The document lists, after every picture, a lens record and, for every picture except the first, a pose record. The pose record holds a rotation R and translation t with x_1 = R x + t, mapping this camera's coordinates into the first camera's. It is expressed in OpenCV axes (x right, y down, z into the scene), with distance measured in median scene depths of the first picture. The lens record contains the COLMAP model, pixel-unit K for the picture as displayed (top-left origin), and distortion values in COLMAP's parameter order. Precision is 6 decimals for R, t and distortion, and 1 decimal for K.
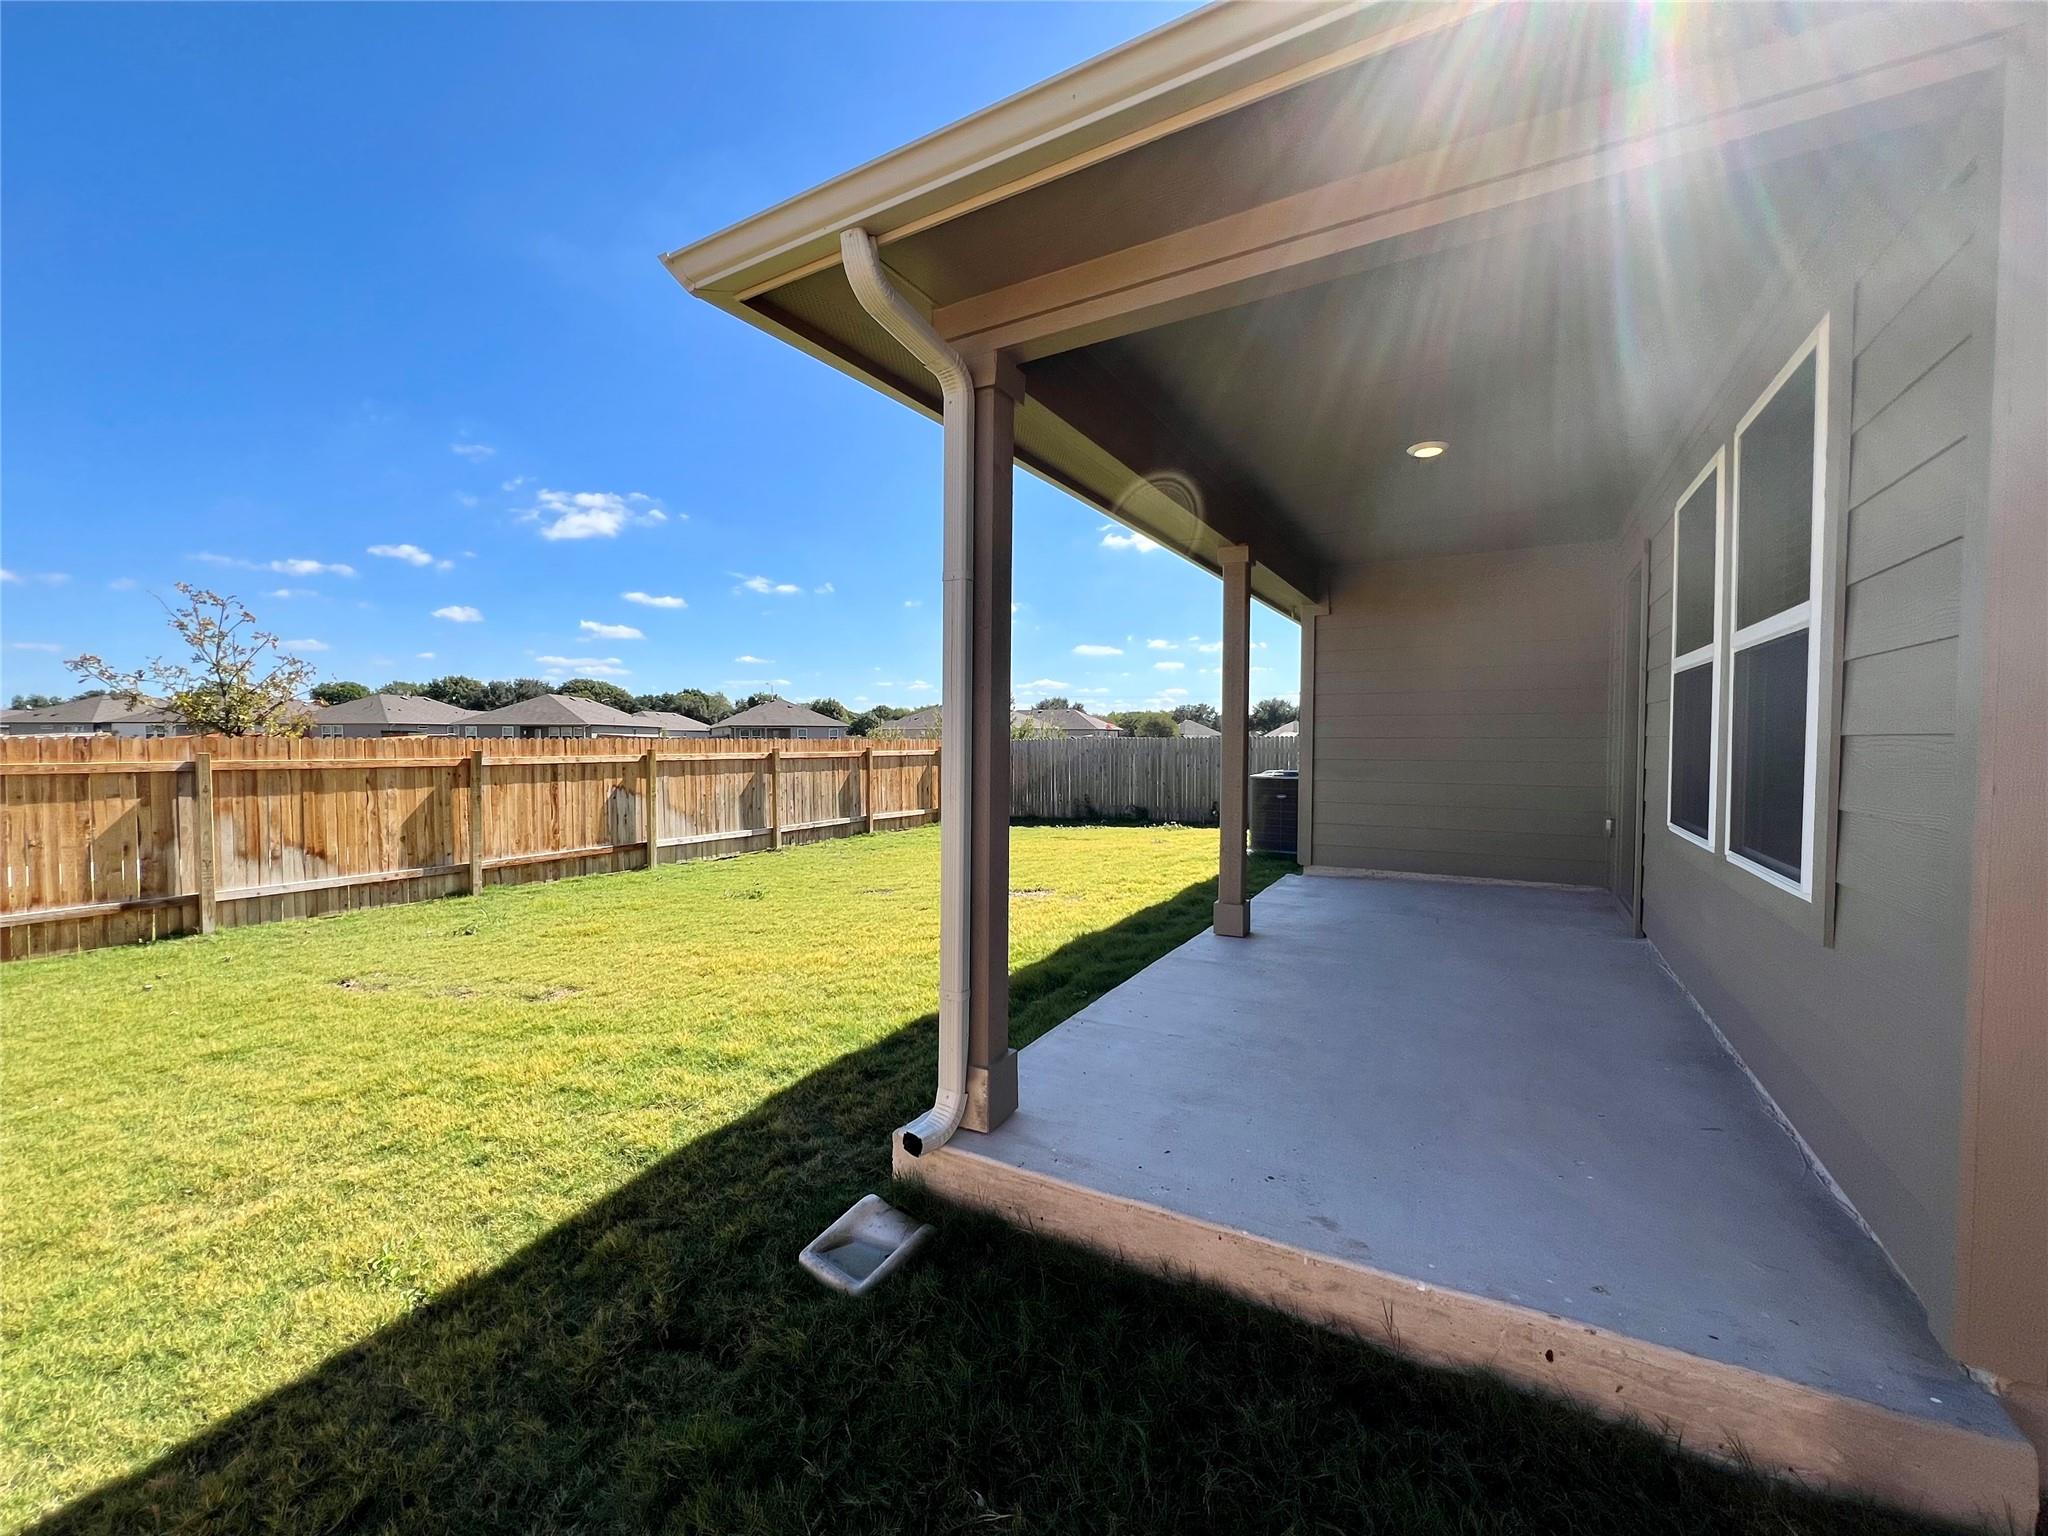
lens RADIAL K [[819.1, 0, 1016.7], [0, 819.1, 771.9], [0, 0, 1]] dist [-0.000706, 0.000763]
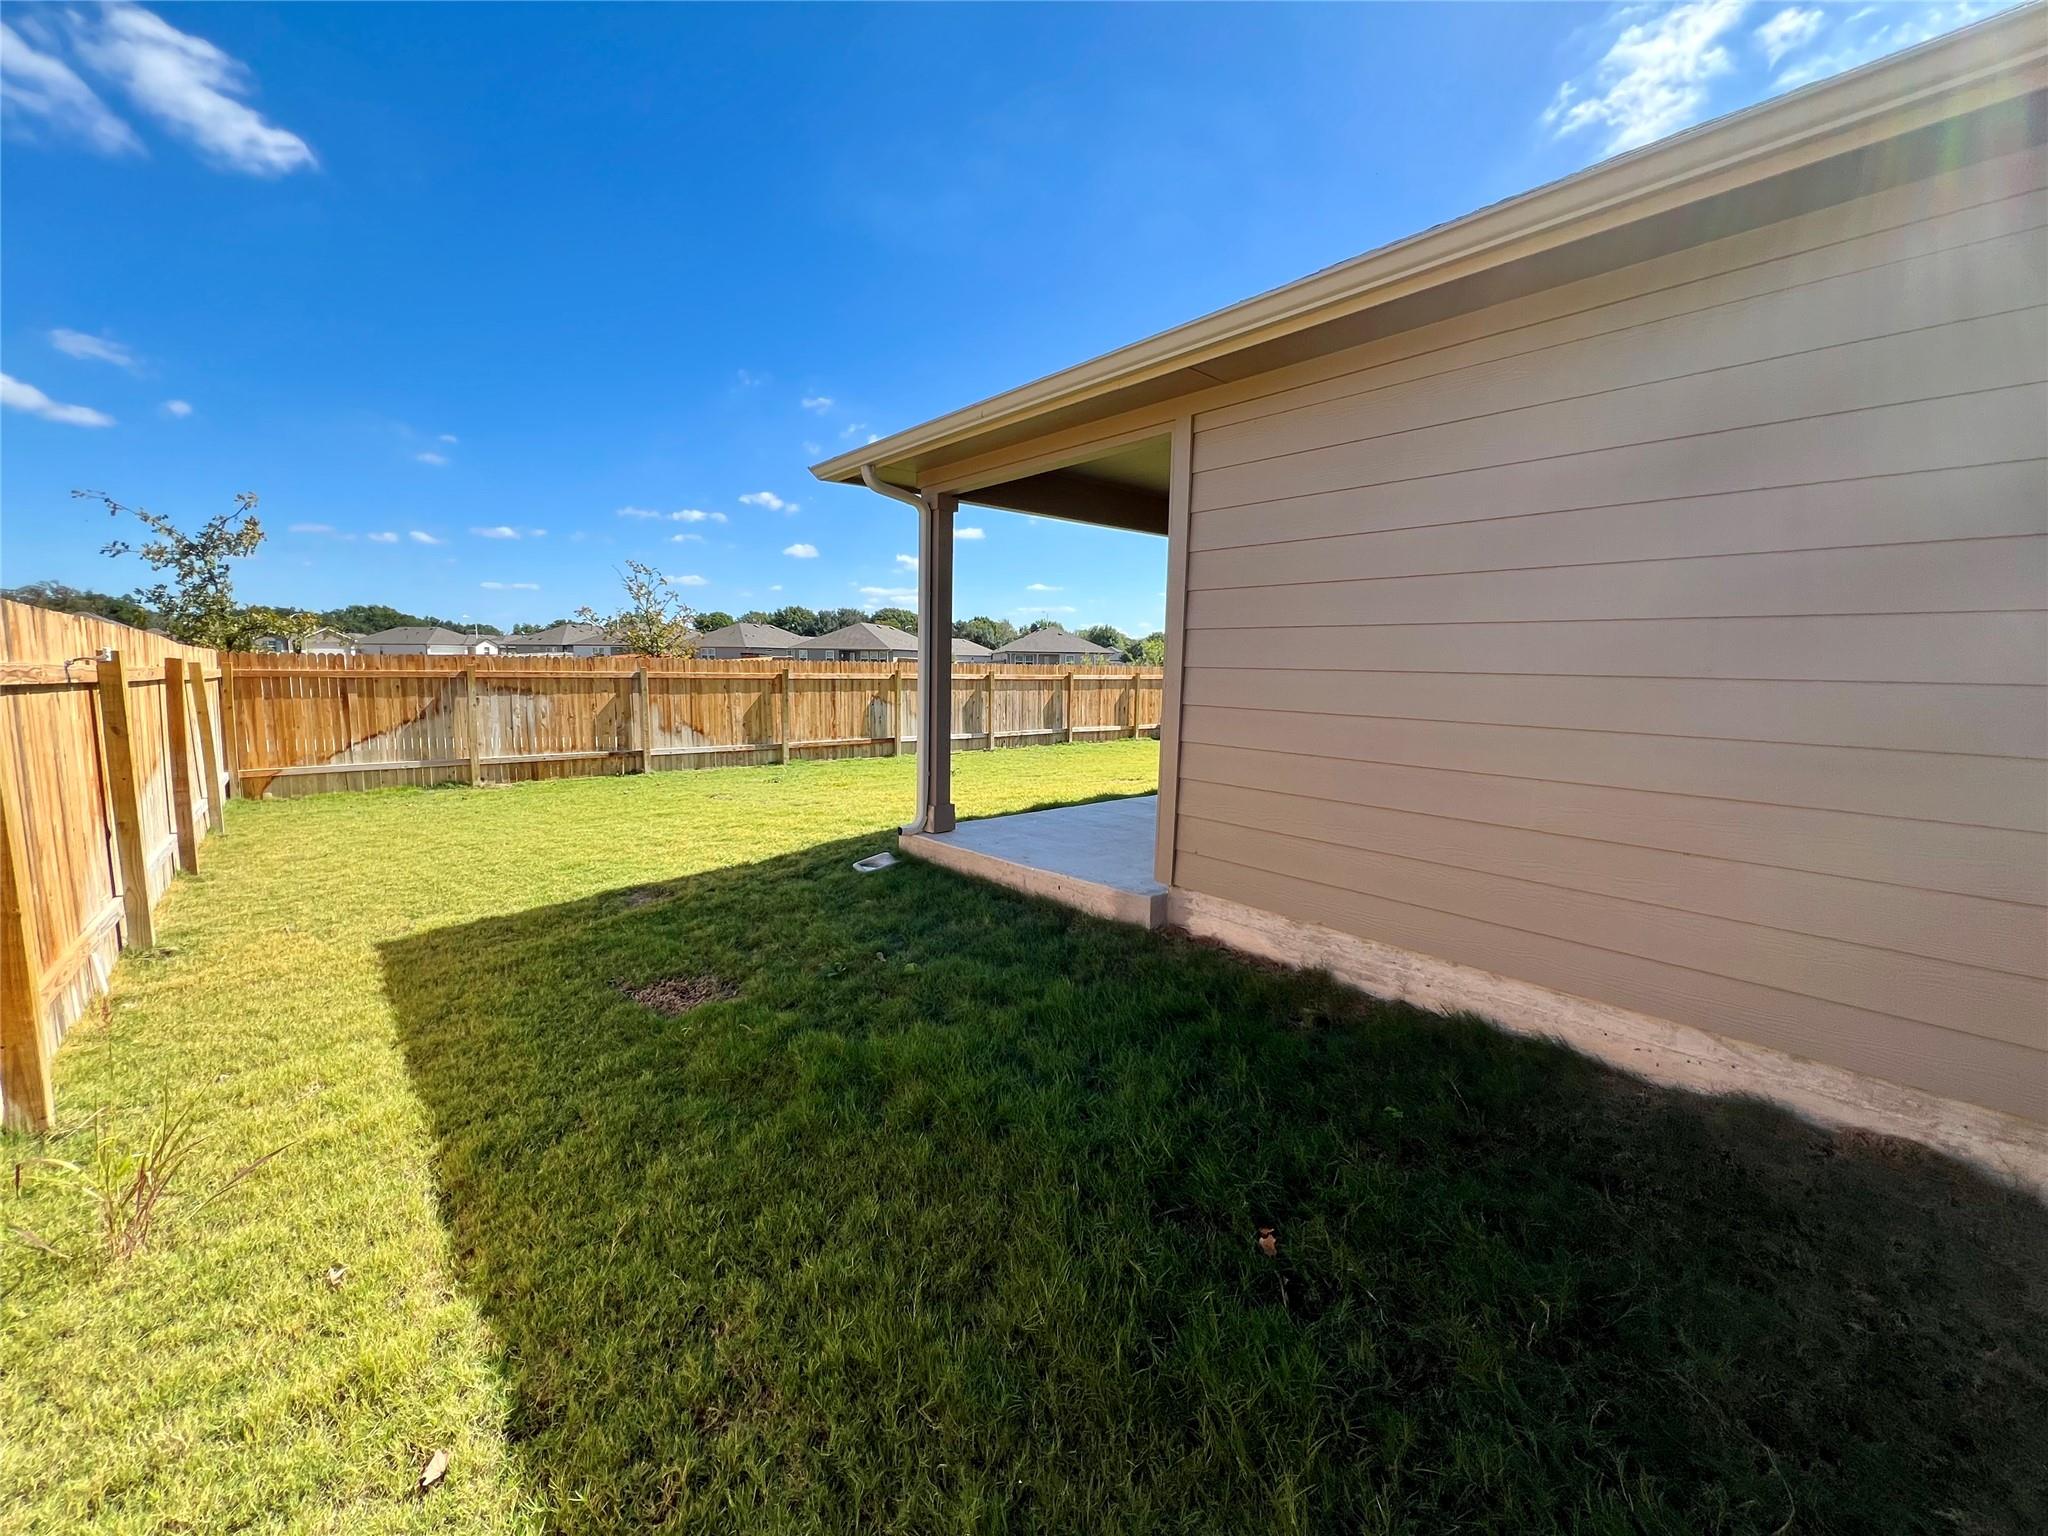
lens RADIAL K [[819.1, 0, 1022.9], [0, 819.1, 771.7], [0, 0, 1]] dist [-0.000706, 0.000763]
pose [[0.944975, 0.056340, -0.322254, 0.202261], [-0.027728, 0.995308, 0.092702, 0.008742], [0.325965, -0.078666, 0.942103, -0.235985]]
